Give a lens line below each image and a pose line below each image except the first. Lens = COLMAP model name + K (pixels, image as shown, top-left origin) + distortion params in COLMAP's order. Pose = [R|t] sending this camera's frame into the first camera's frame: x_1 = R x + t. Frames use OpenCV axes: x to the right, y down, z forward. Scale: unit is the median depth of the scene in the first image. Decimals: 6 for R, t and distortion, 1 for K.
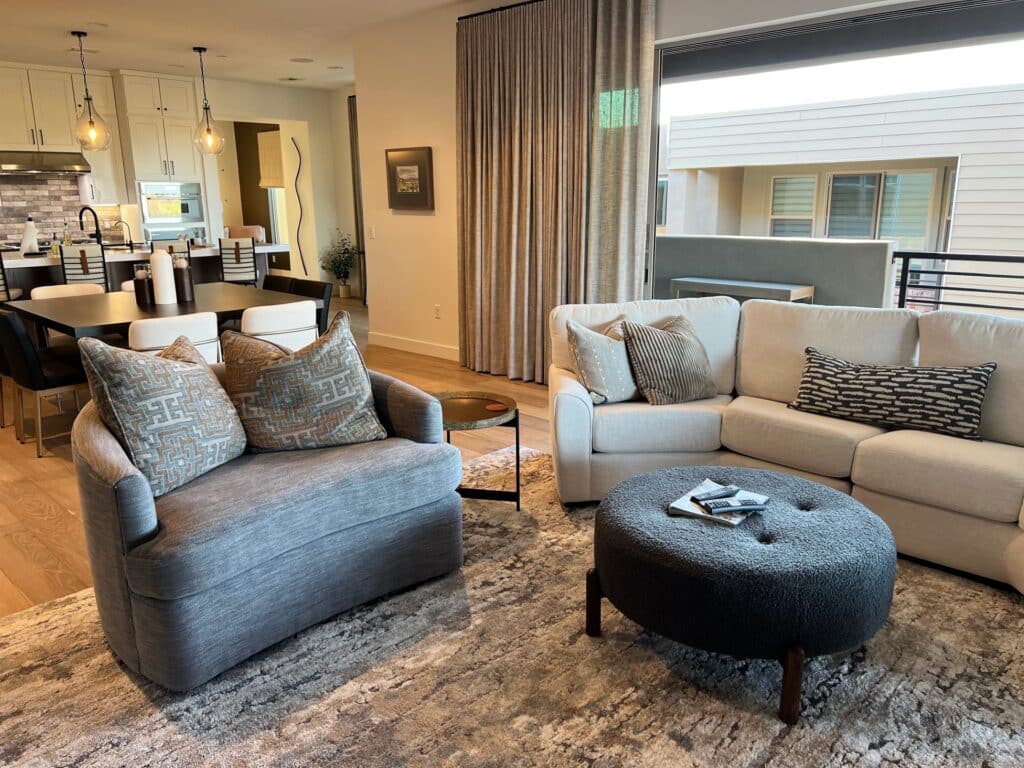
lens RADIAL K [[766.4, 0, 511.4], [0, 766.4, 382.6], [0, 0, 1]] dist [0.042961, -0.042218]
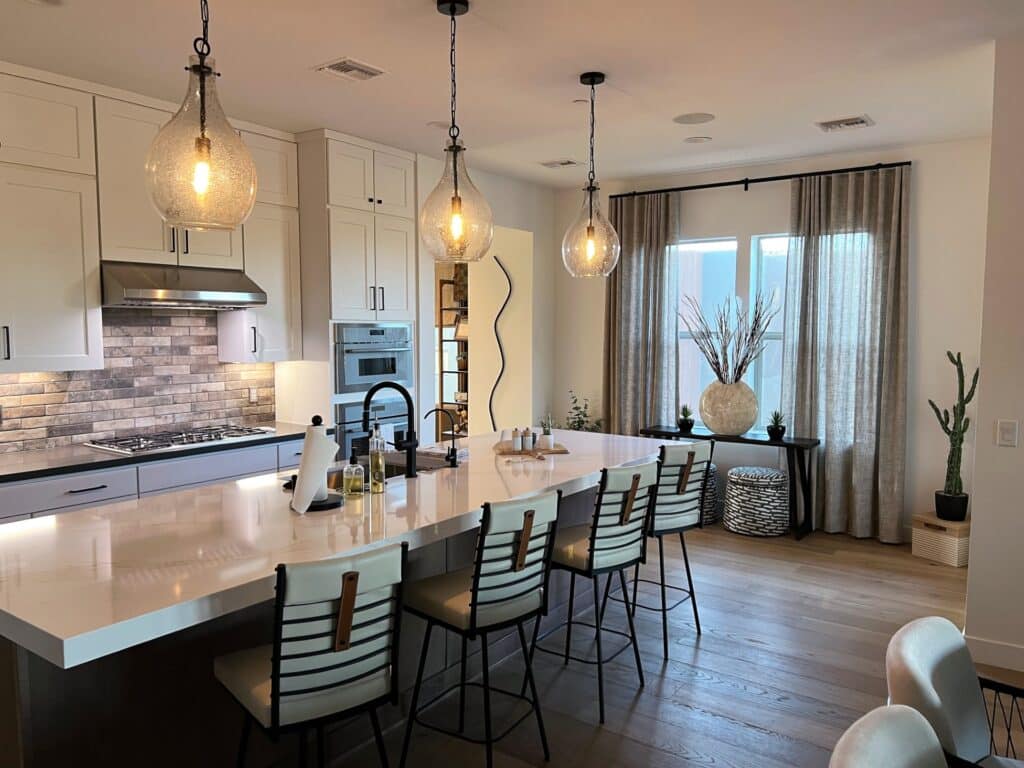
lens RADIAL K [[766.4, 0, 505.4], [0, 766.4, 380.3], [0, 0, 1]] dist [0.042961, -0.042218]
pose [[0.988692, -0.002316, 0.149945, -0.451062], [0.027542, 0.985677, -0.166379, -0.123924], [-0.147412, 0.168627, 0.974595, 0.454046]]
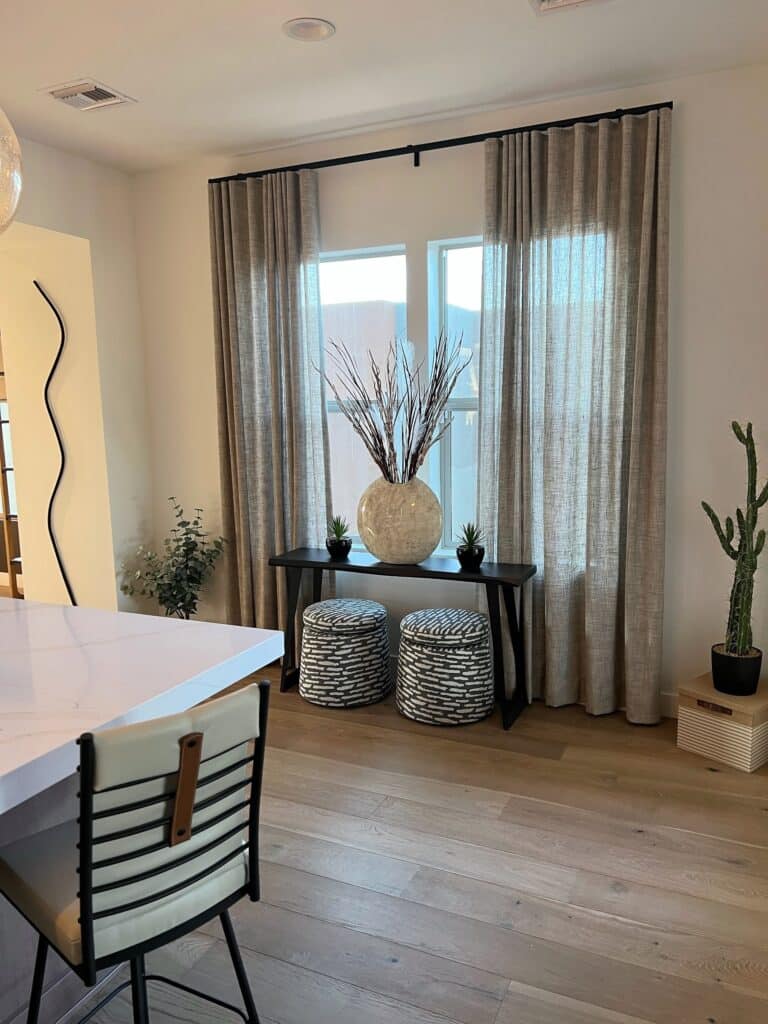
lens RADIAL K [[766.4, 0, 378.2], [0, 766.4, 517.7], [0, 0, 1]] dist [0.042961, -0.042218]
pose [[0.942951, -0.059918, 0.327496, -0.365384], [0.090806, 0.992663, -0.079840, -0.154633], [-0.320309, 0.105024, 0.941473, 0.594479]]
